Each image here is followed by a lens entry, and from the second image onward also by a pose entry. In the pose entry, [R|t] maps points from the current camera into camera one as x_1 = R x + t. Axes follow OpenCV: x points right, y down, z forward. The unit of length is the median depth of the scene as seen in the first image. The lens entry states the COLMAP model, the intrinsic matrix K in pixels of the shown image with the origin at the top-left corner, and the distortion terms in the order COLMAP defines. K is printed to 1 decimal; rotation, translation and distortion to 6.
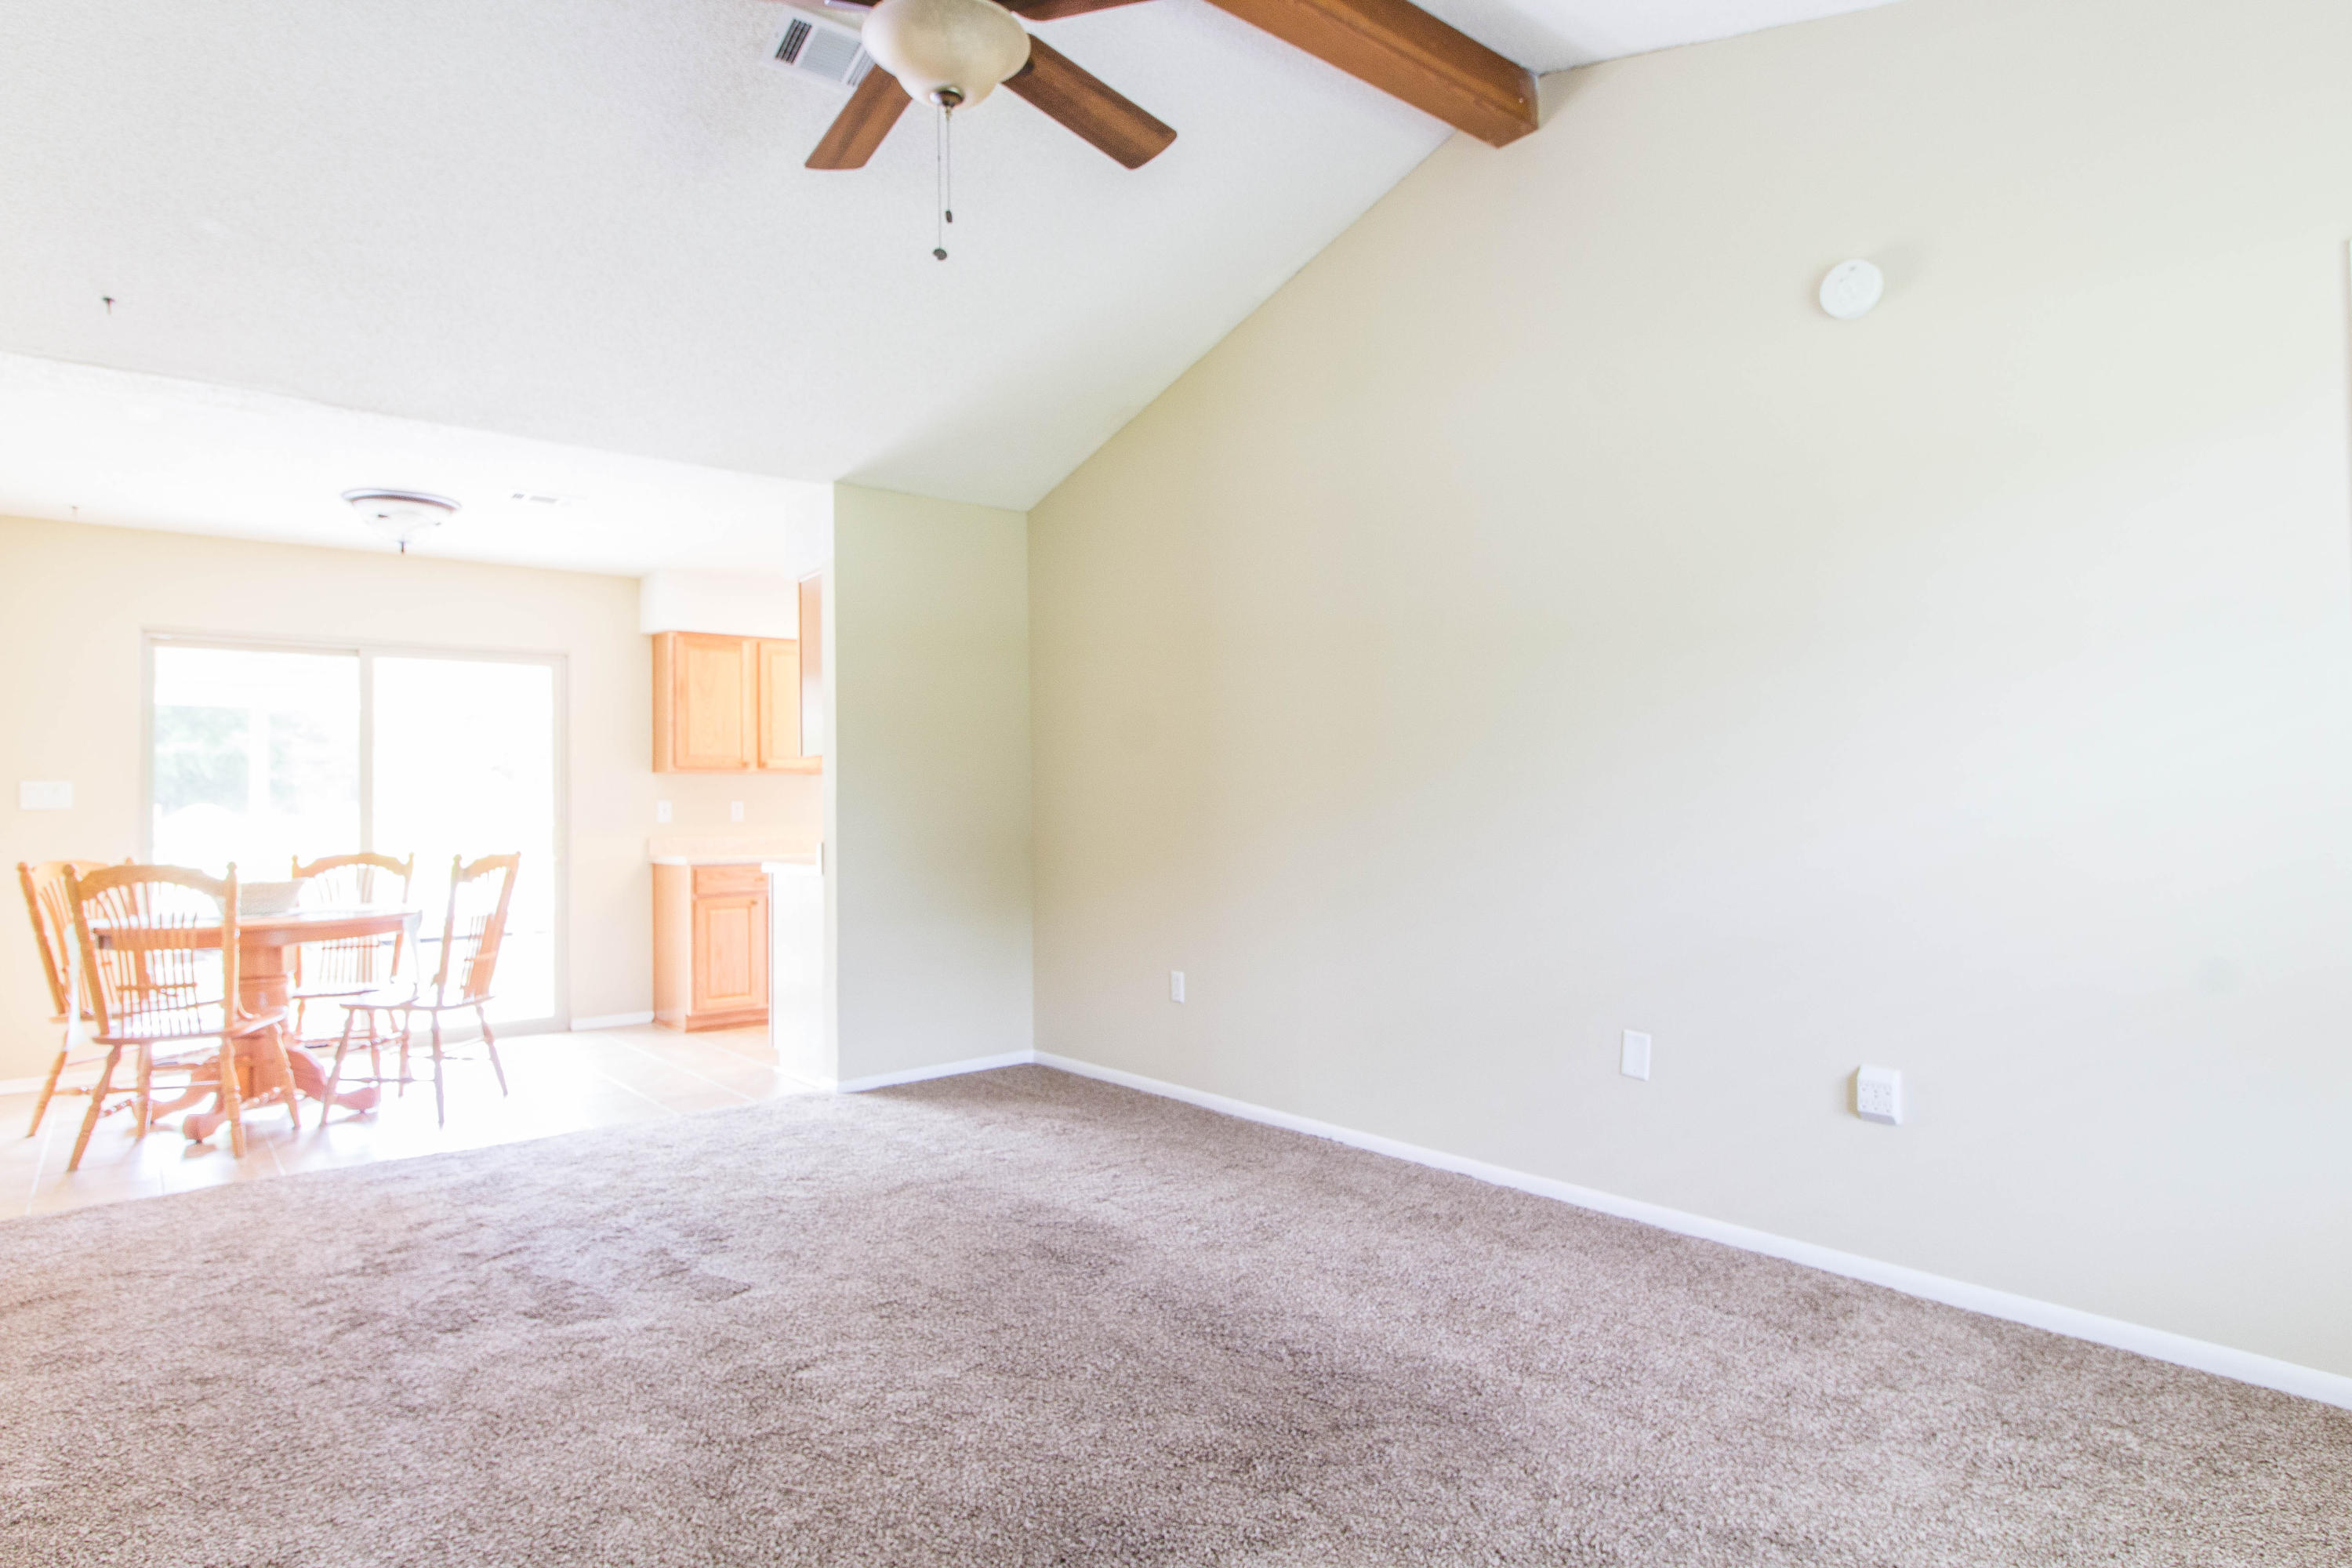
lens RADIAL K [[1311.3, 0, 1176.0], [0, 1311.3, 784.0], [0, 0, 1]] dist [0.025173, 0.000520]
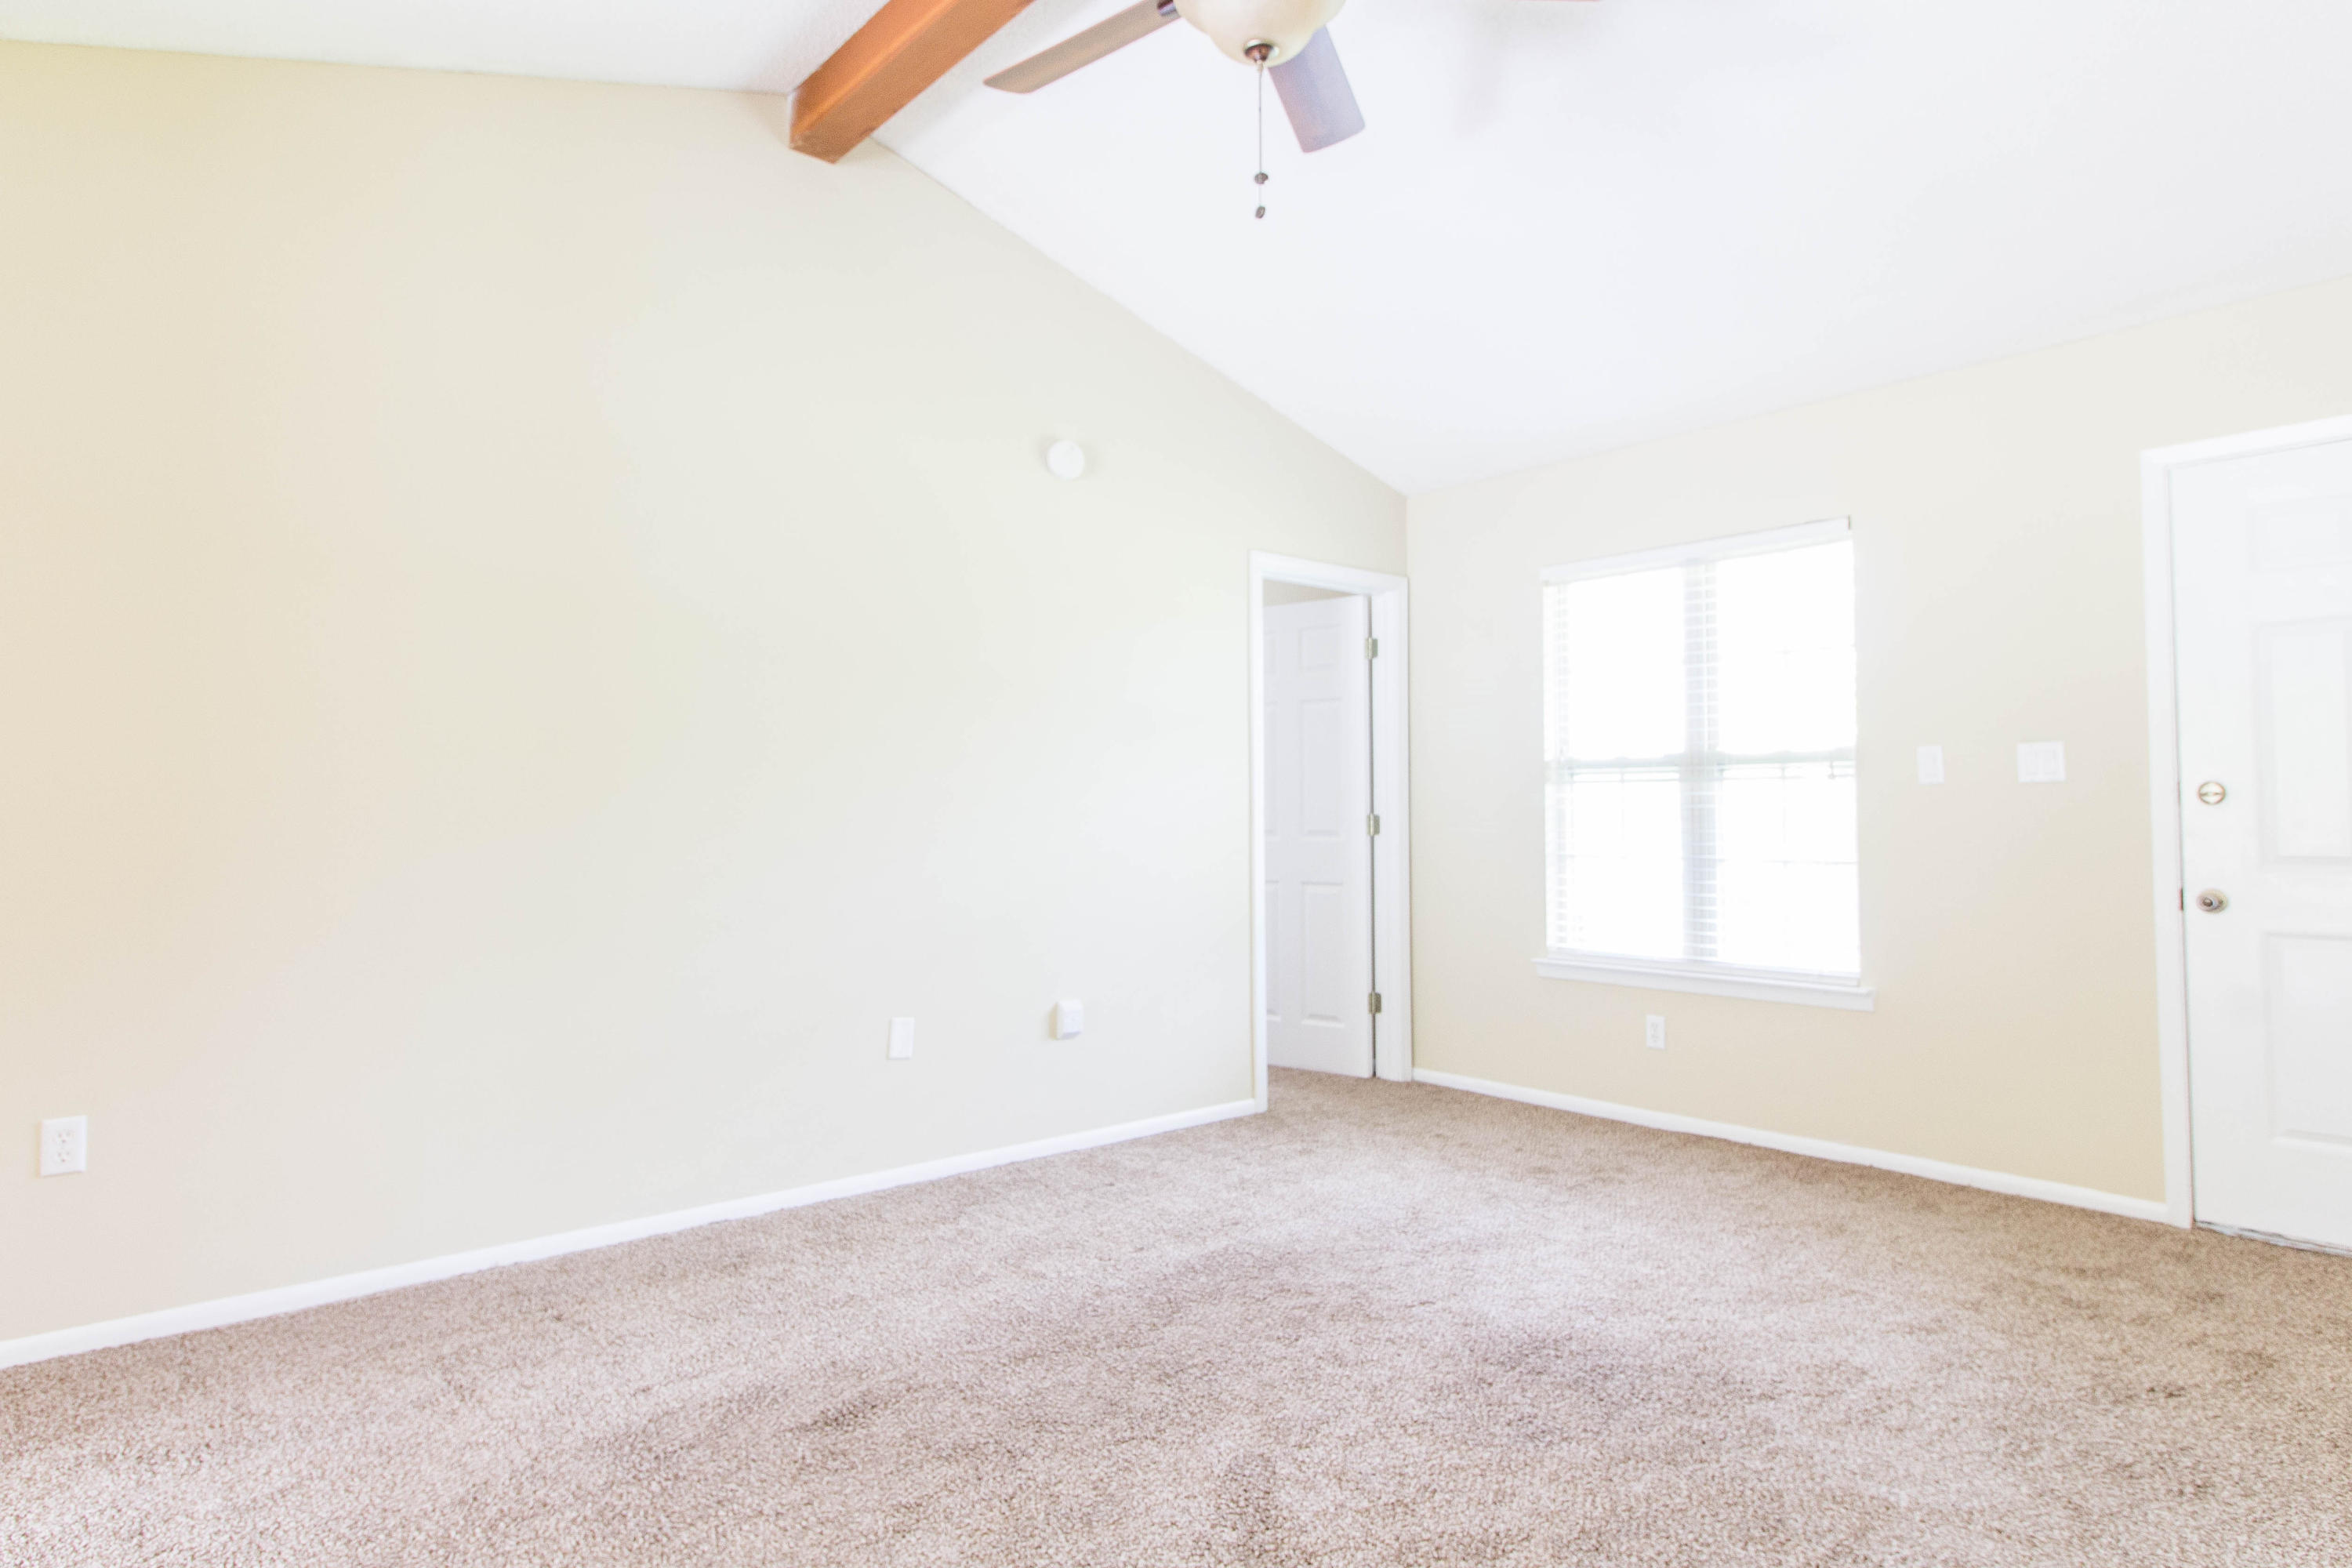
lens RADIAL K [[1311.3, 0, 1176.0], [0, 1311.3, 784.0], [0, 0, 1]] dist [0.025173, 0.000520]
pose [[0.003660, 0.041027, 0.999151, -0.793295], [-0.010400, 0.999106, -0.040987, 0.031769], [-0.999939, -0.010242, 0.004084, 0.767108]]
